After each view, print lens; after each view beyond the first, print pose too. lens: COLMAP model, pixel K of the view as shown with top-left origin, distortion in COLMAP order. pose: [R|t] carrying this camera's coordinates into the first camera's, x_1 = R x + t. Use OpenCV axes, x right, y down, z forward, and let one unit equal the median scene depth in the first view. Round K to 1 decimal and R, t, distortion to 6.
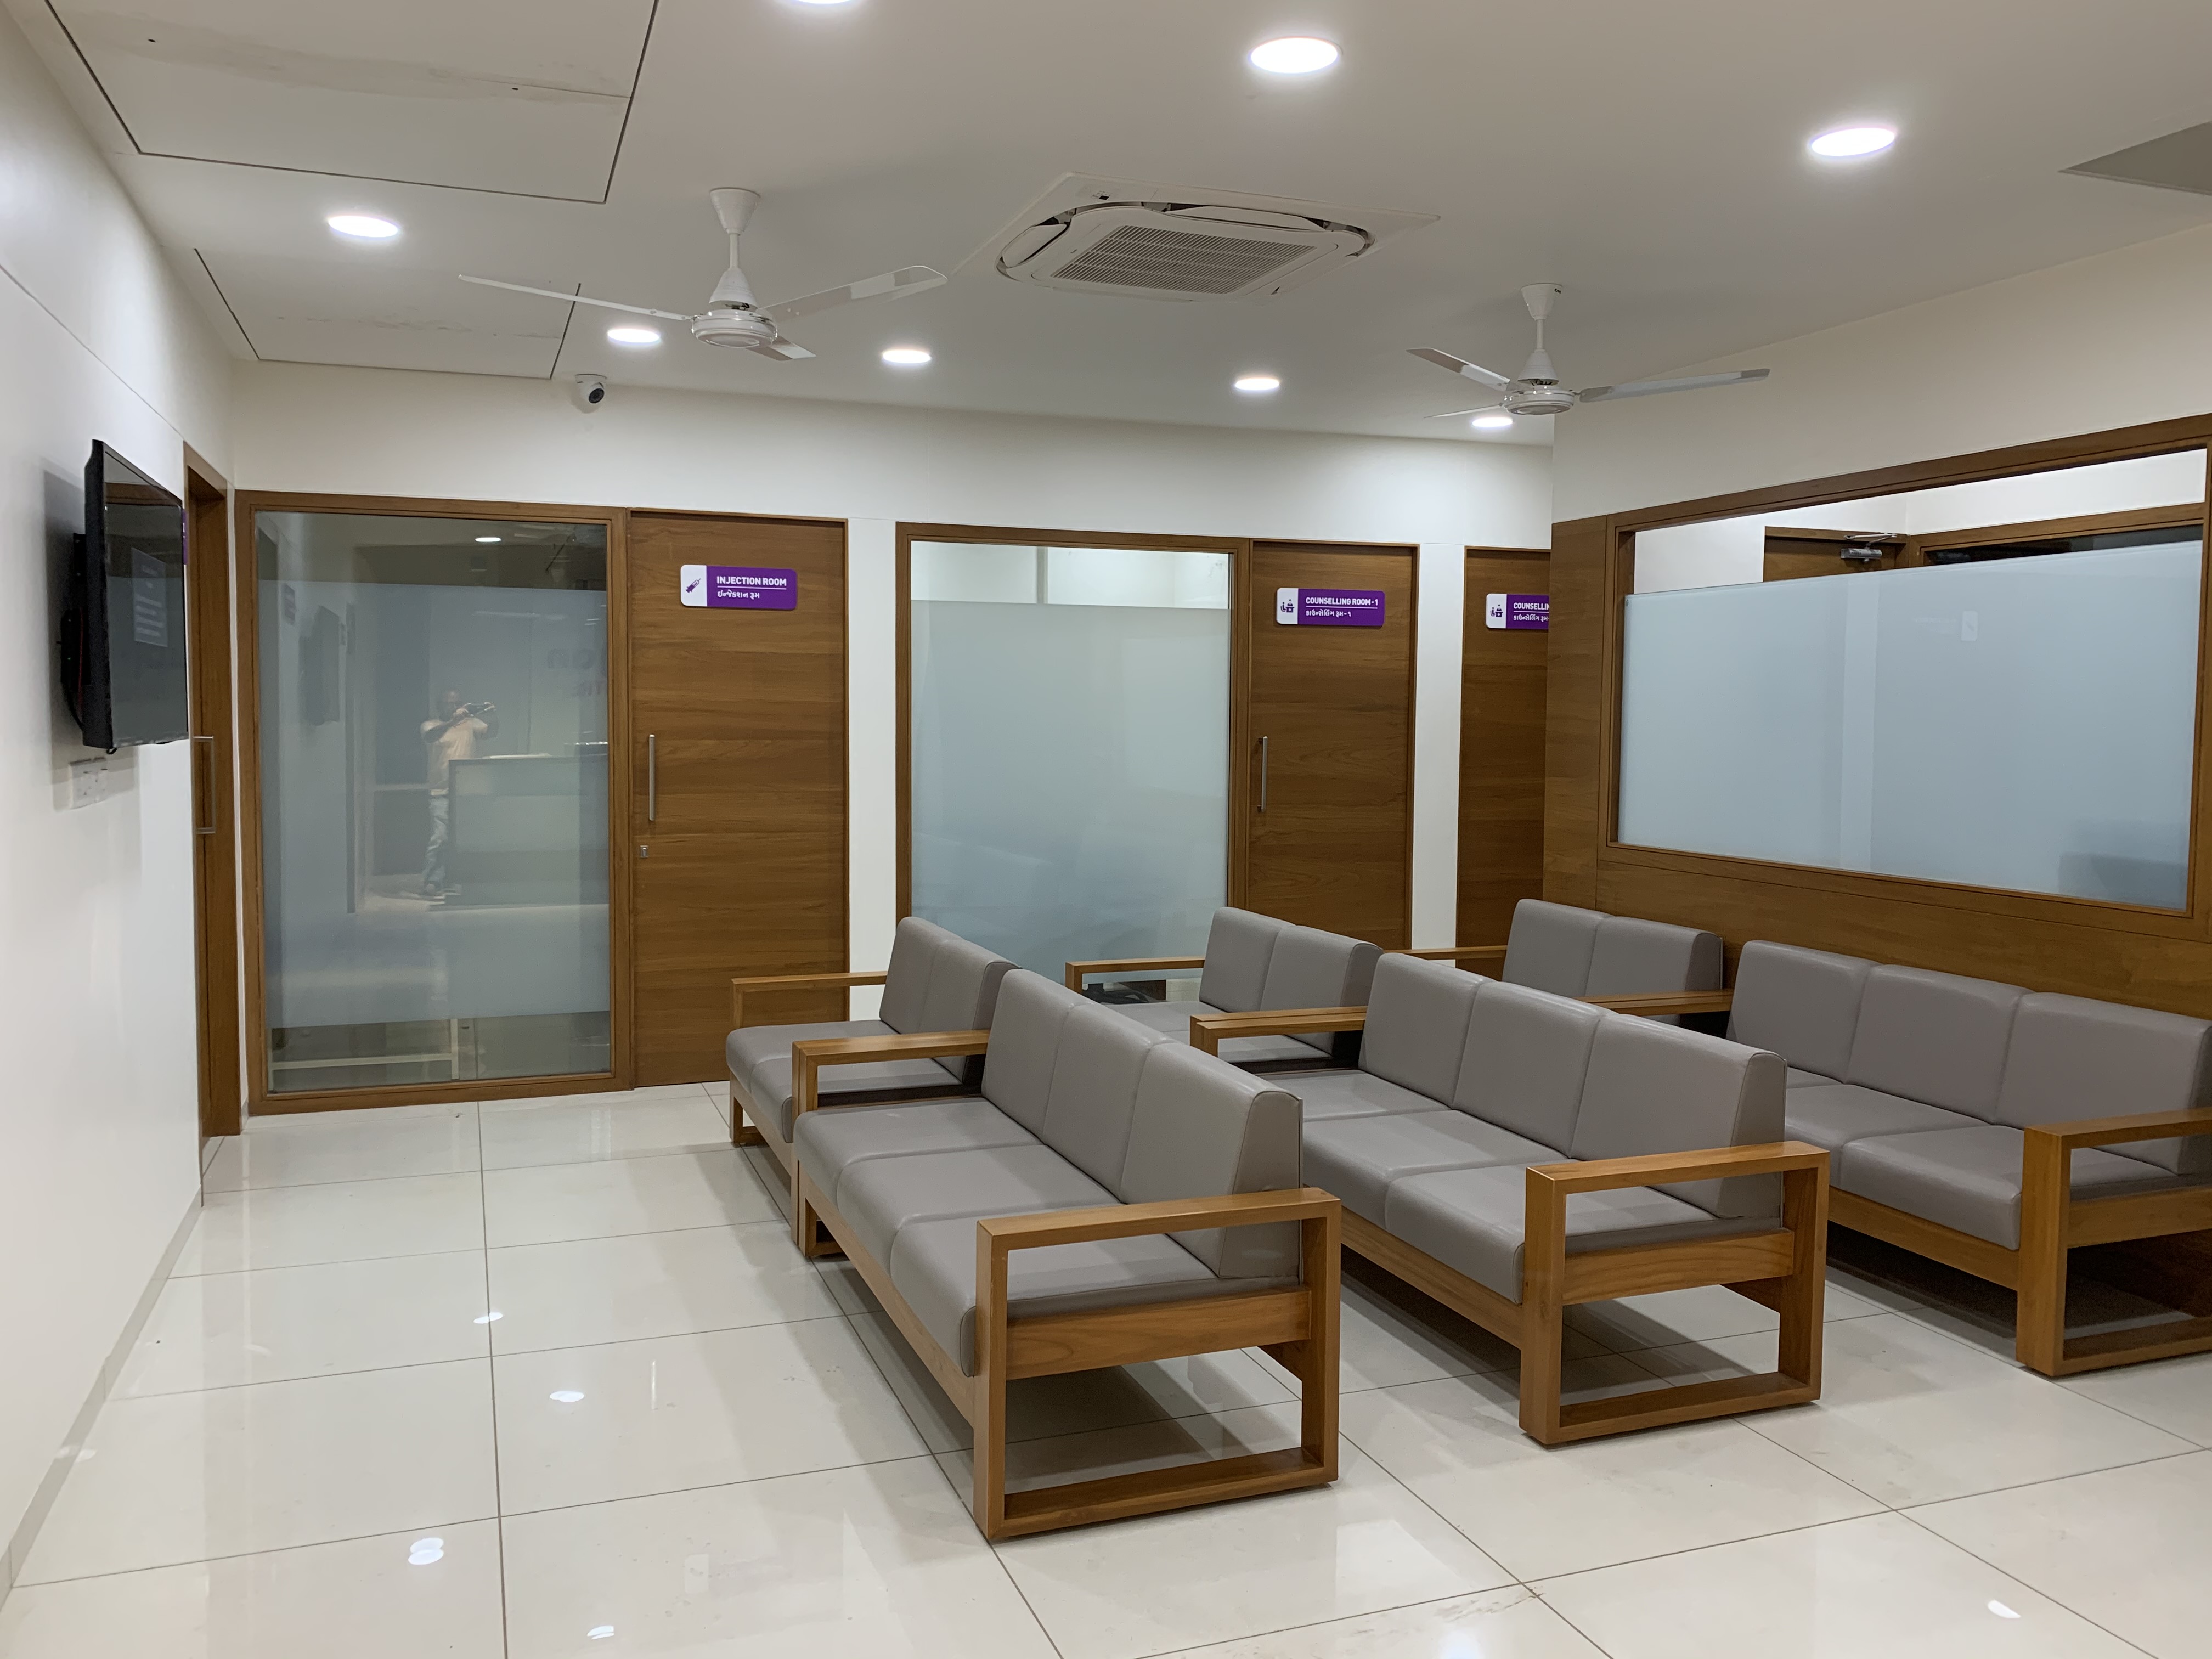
lens RADIAL K [[1713.0, 0, 1106.0], [0, 1713.0, 829.5], [0, 0, 1]] dist [0.059865, 0.000707]
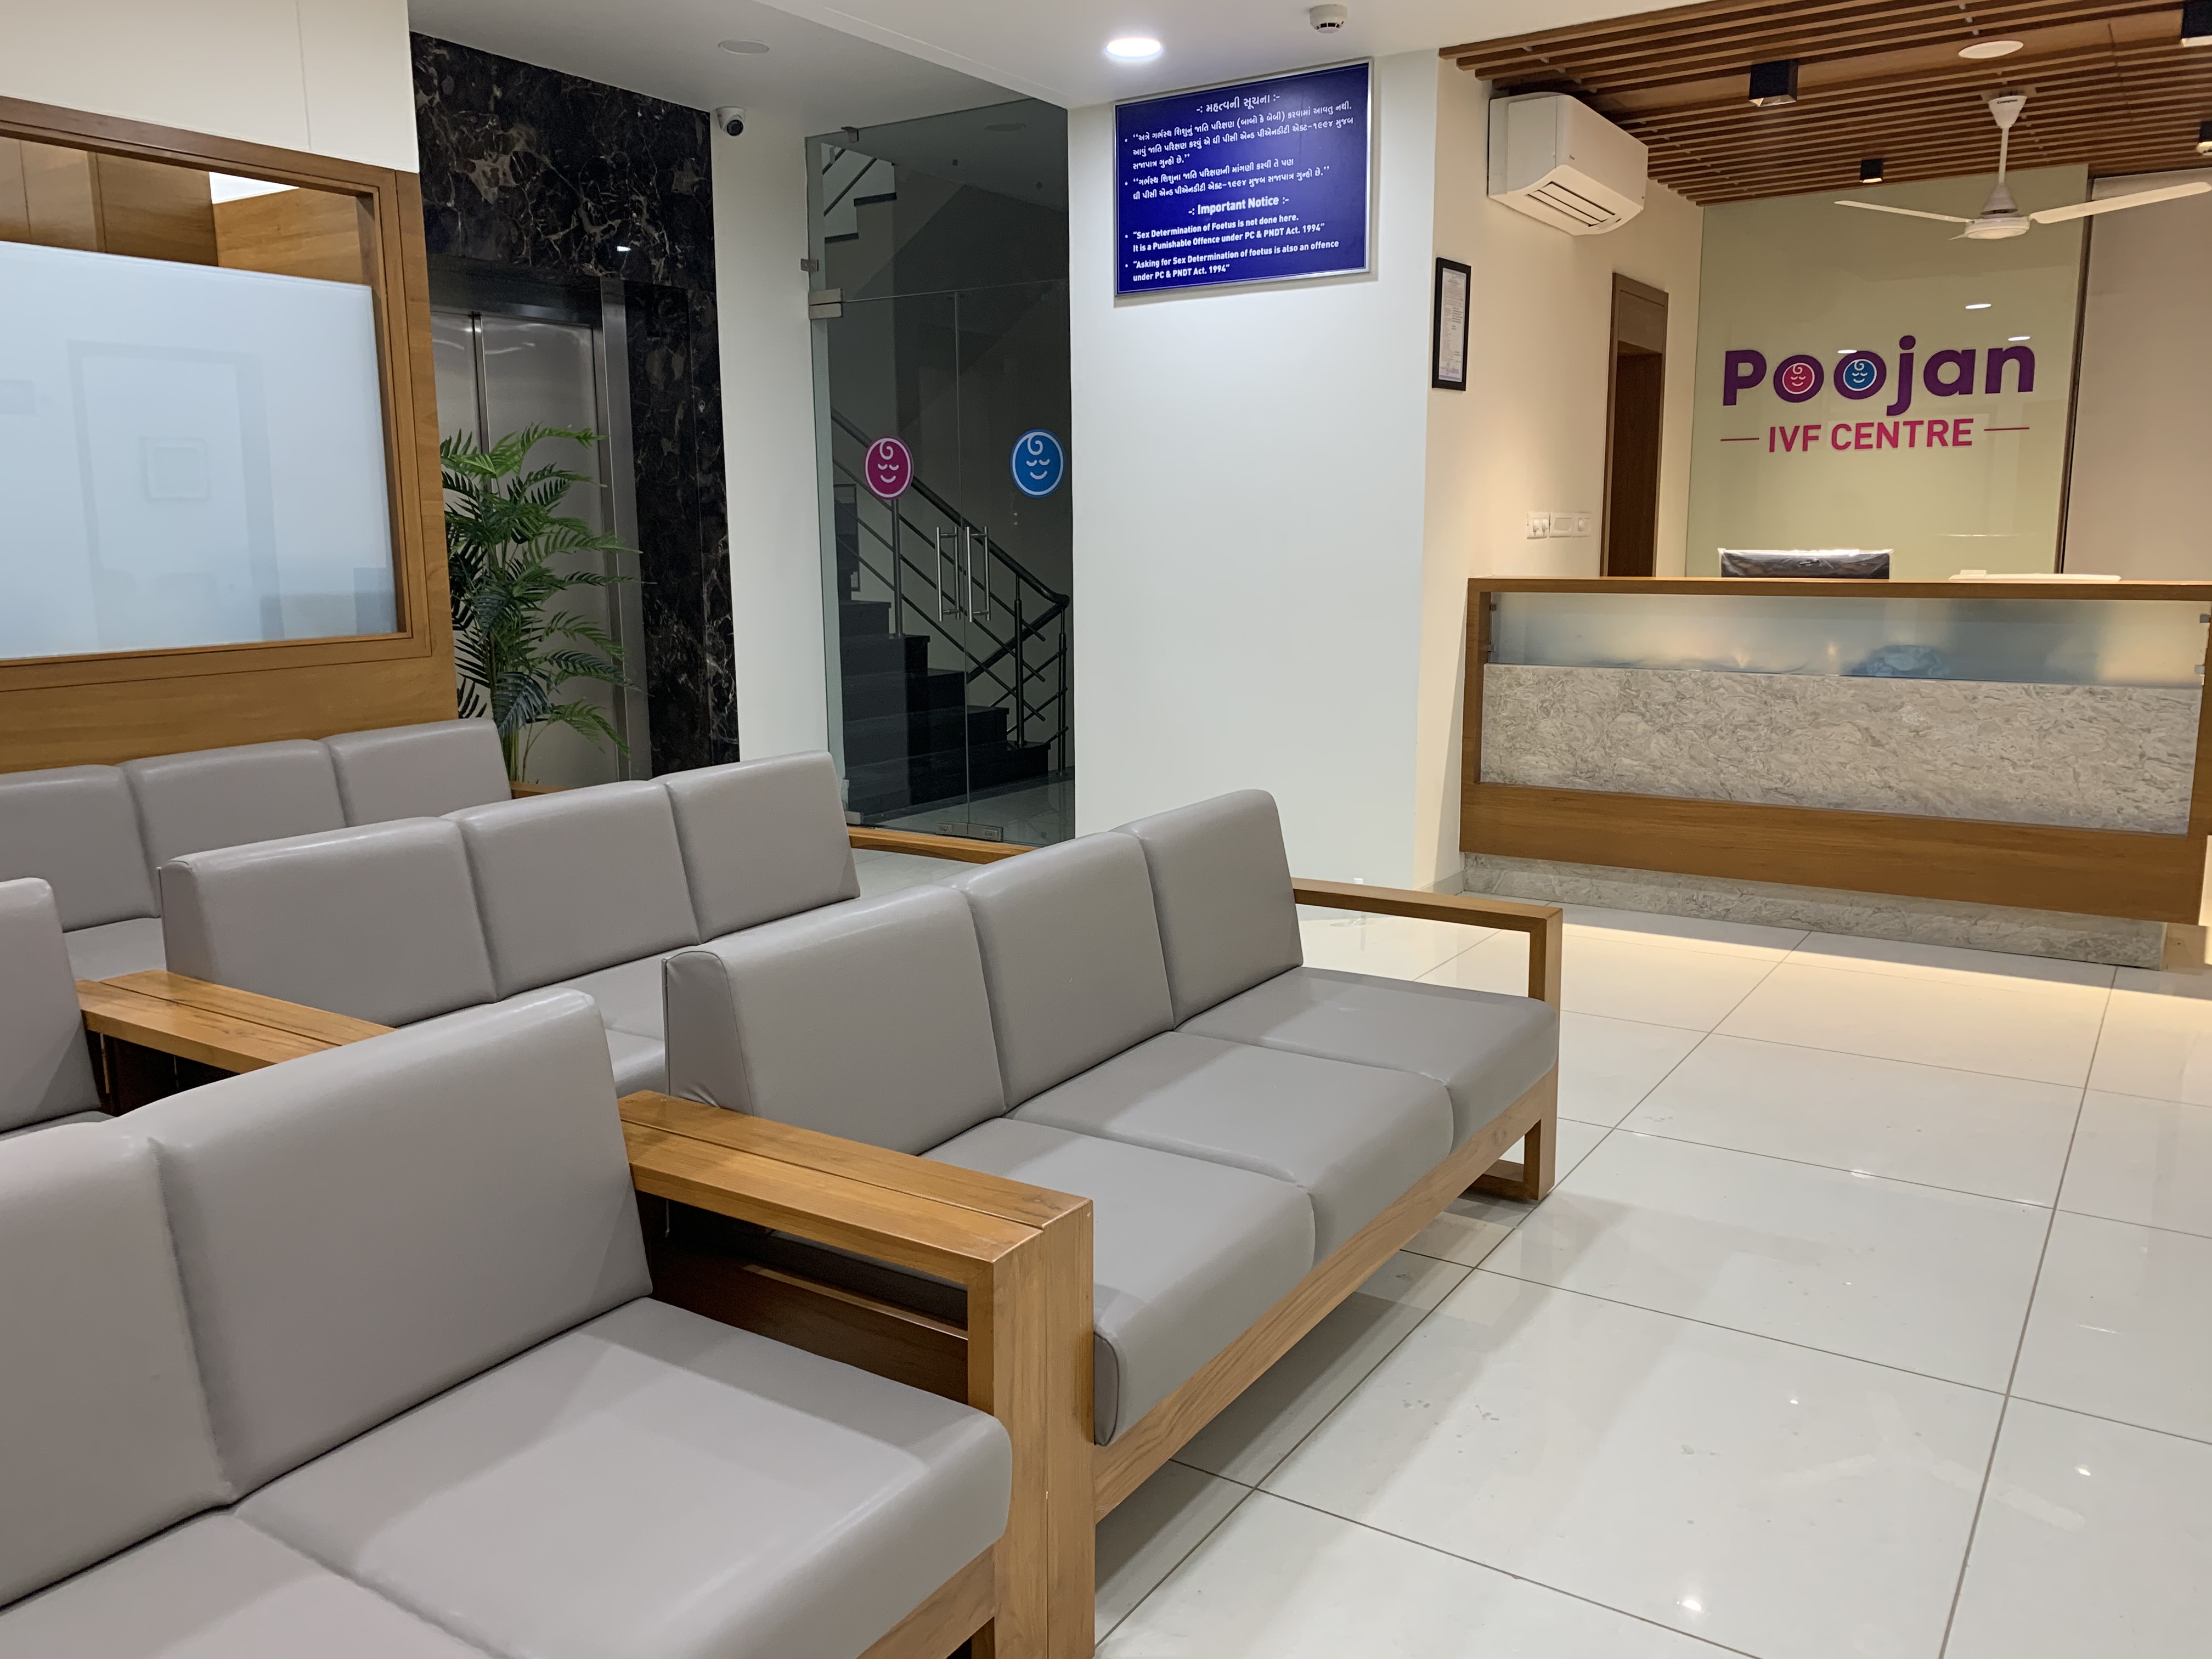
lens RADIAL K [[1713.0, 0, 1106.0], [0, 1713.0, 829.5], [0, 0, 1]] dist [0.059865, 0.000707]
pose [[-0.597018, -0.140718, 0.789790, -0.531256], [0.064230, 0.972950, 0.221905, -0.047052], [-0.799653, 0.183210, -0.571830, 1.323889]]
